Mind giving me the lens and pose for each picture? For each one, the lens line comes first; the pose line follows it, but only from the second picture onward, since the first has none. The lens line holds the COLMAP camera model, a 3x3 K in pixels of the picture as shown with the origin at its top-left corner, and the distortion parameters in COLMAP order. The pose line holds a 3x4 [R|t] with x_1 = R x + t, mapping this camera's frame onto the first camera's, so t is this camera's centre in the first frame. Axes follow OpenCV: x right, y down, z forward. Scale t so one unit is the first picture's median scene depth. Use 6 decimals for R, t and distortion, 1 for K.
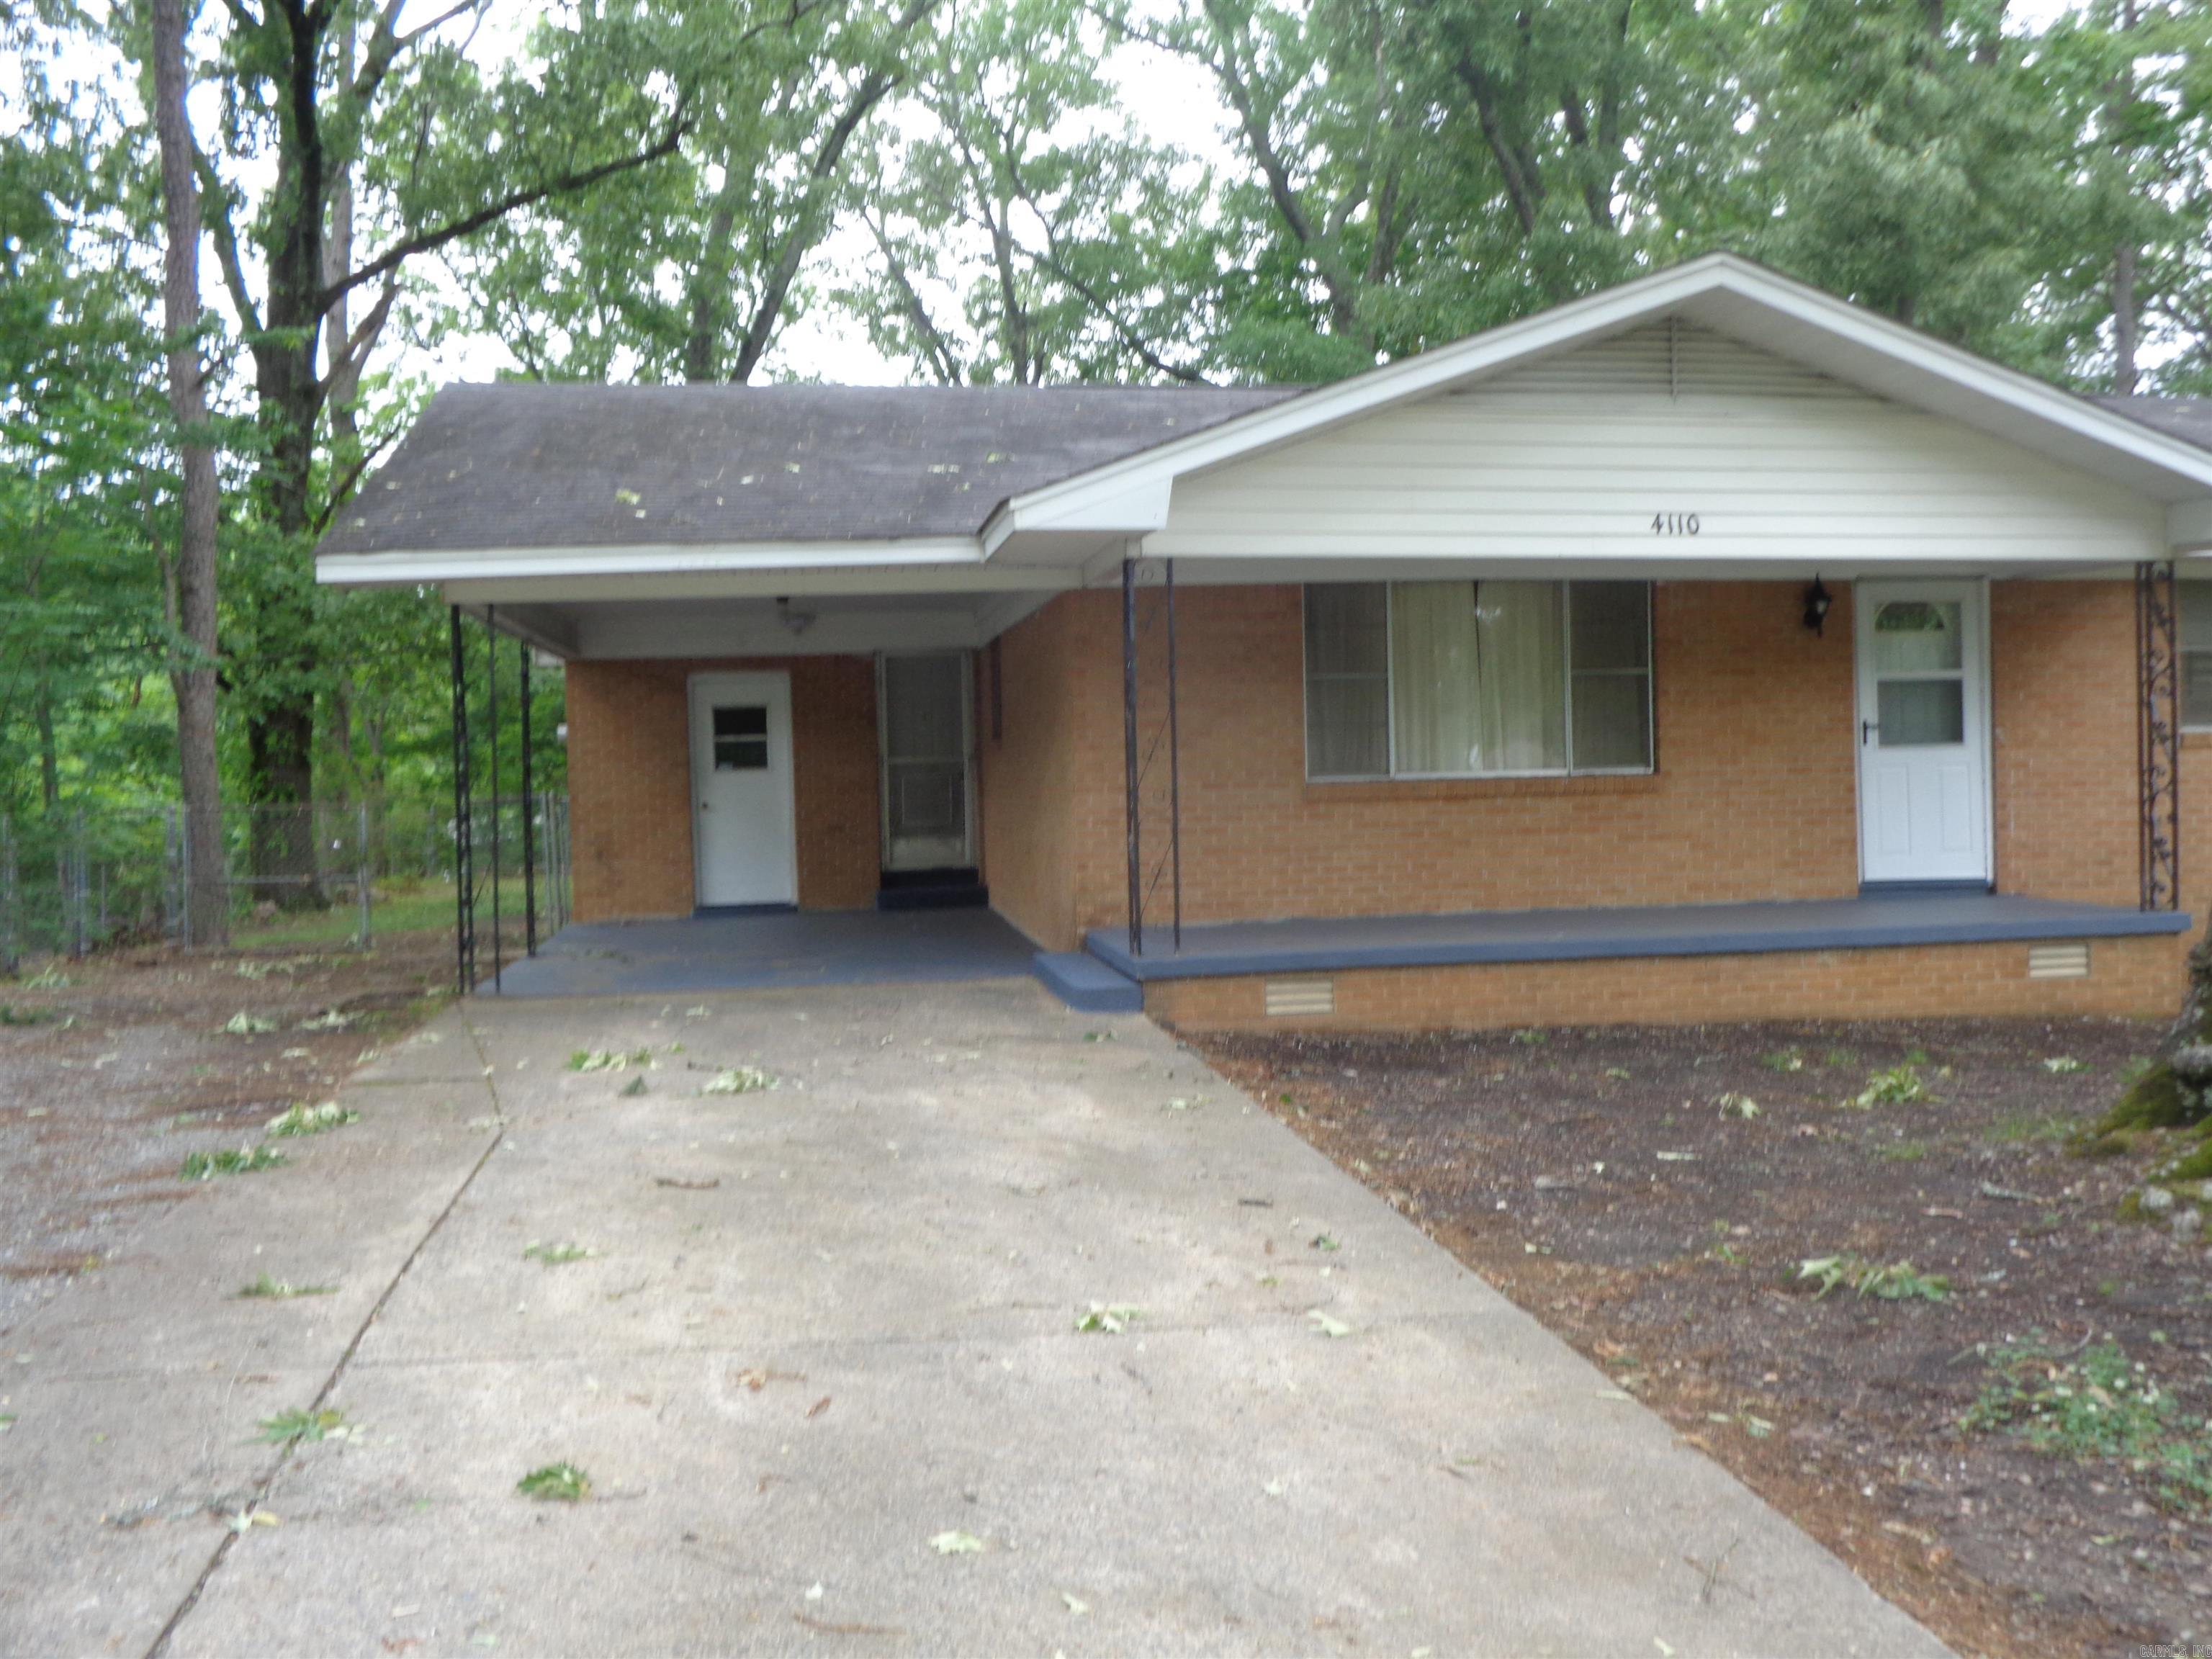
lens RADIAL K [[2199.2, 0, 1106.0], [0, 2199.2, 829.5], [0, 0, 1]] dist [0.003646, -0.018445]
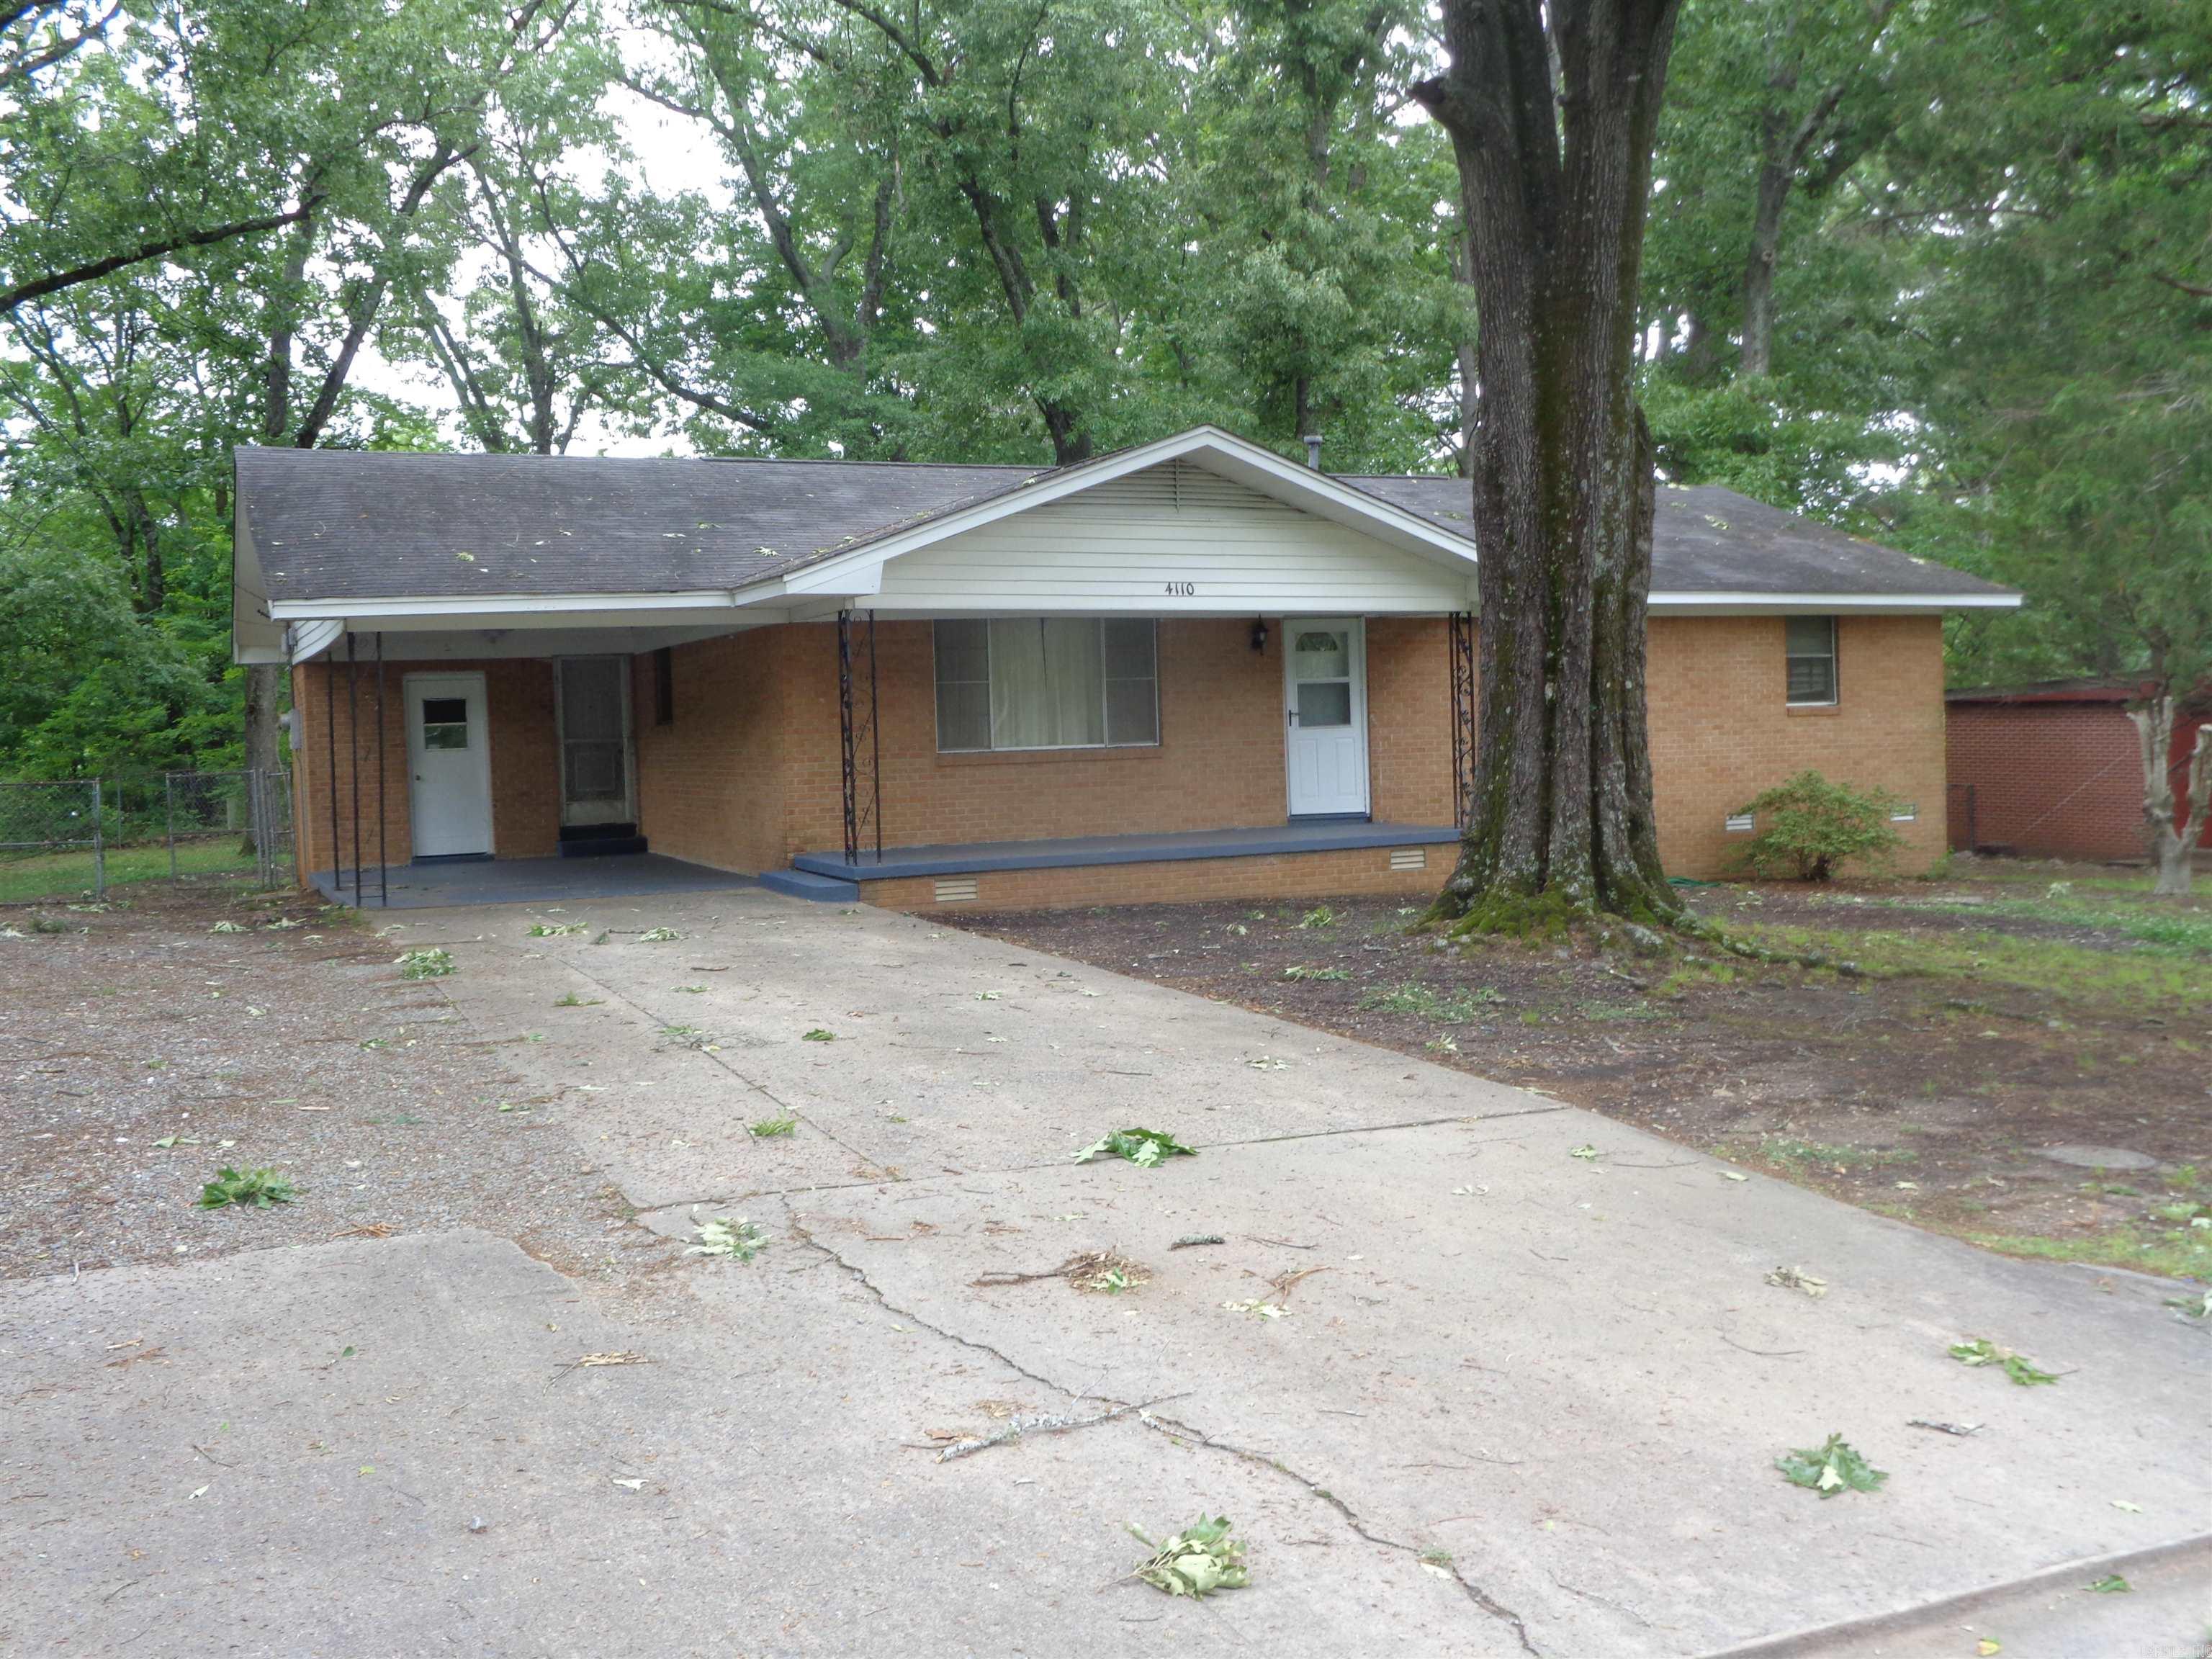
lens RADIAL K [[2178.8, 0, 1106.0], [0, 2178.8, 829.5], [0, 0, 1]] dist [-0.003152, -0.090414]
pose [[0.966073, -0.017877, 0.257651, -0.170505], [0.015103, 0.999805, 0.012740, 0.012274], [-0.257828, -0.008416, 0.966154, -0.431738]]
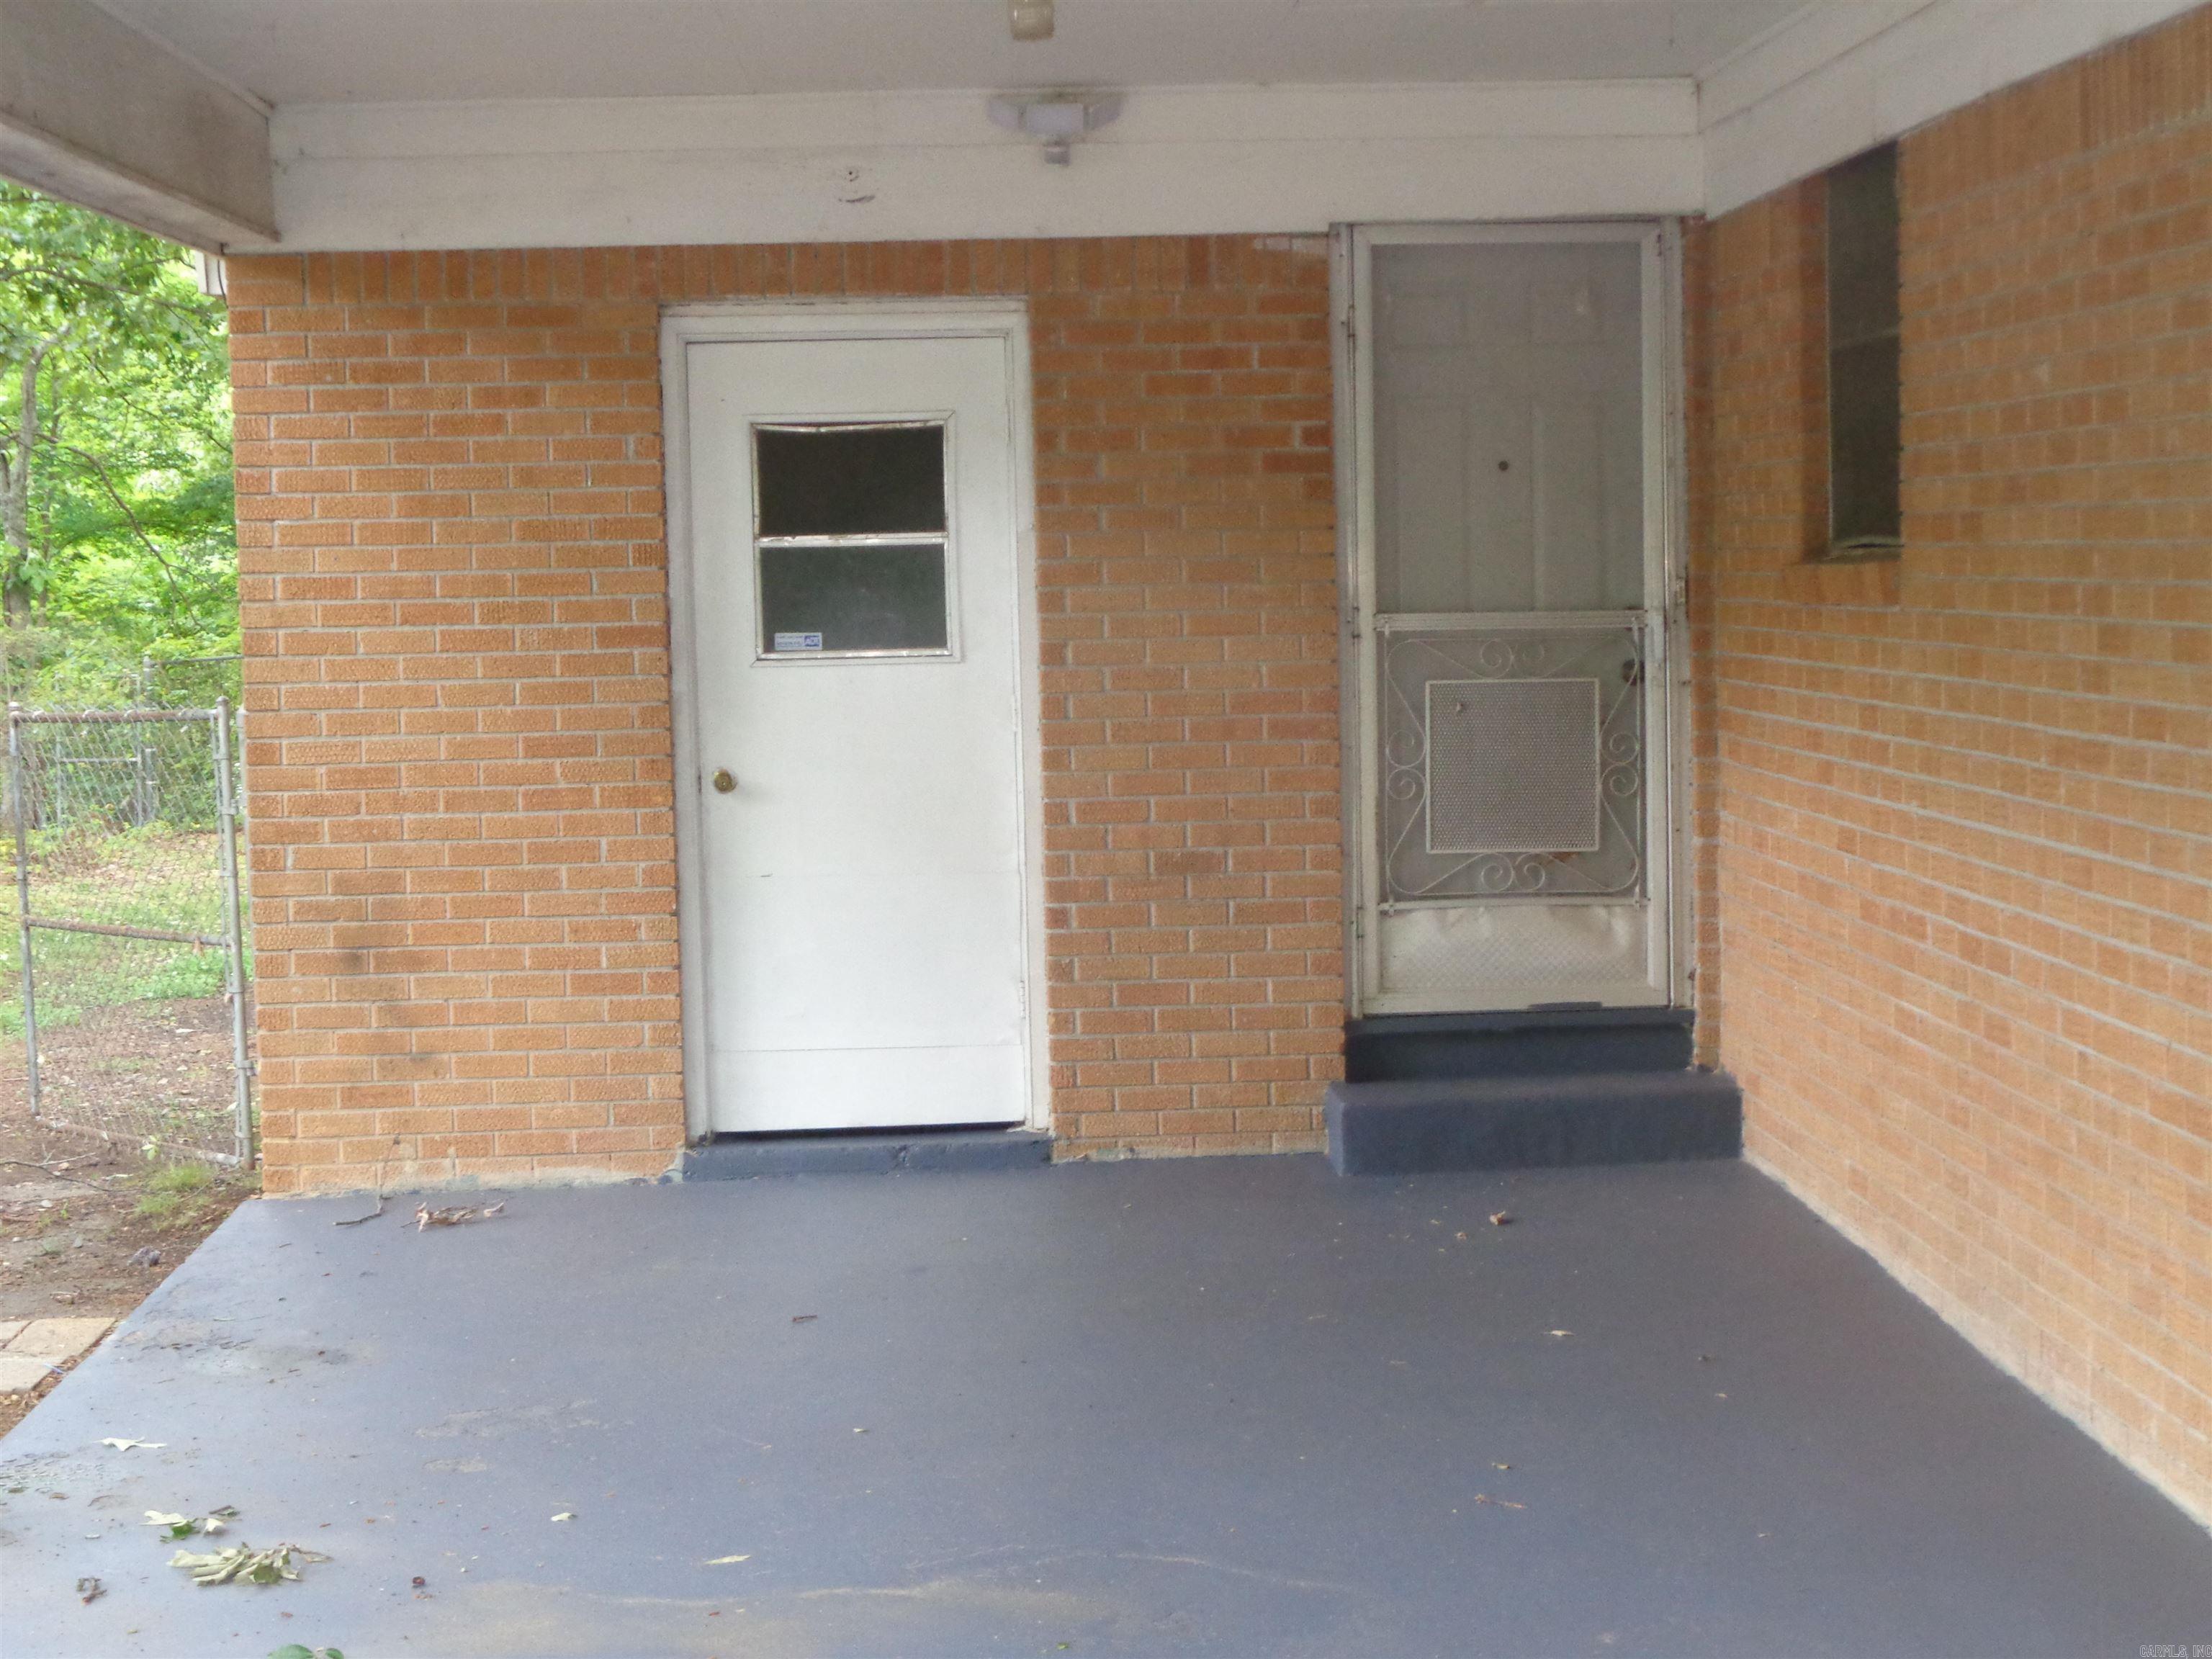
lens RADIAL K [[3560.6, 0, 1106.0], [0, 3560.6, 829.5], [0, 0, 1]] dist [-0.019644, -0.023102]
pose [[0.993474, 0.012683, -0.113349, -0.114086], [-0.007357, 0.998855, 0.047280, -0.036911], [0.113819, -0.046138, 0.992430, 0.767418]]
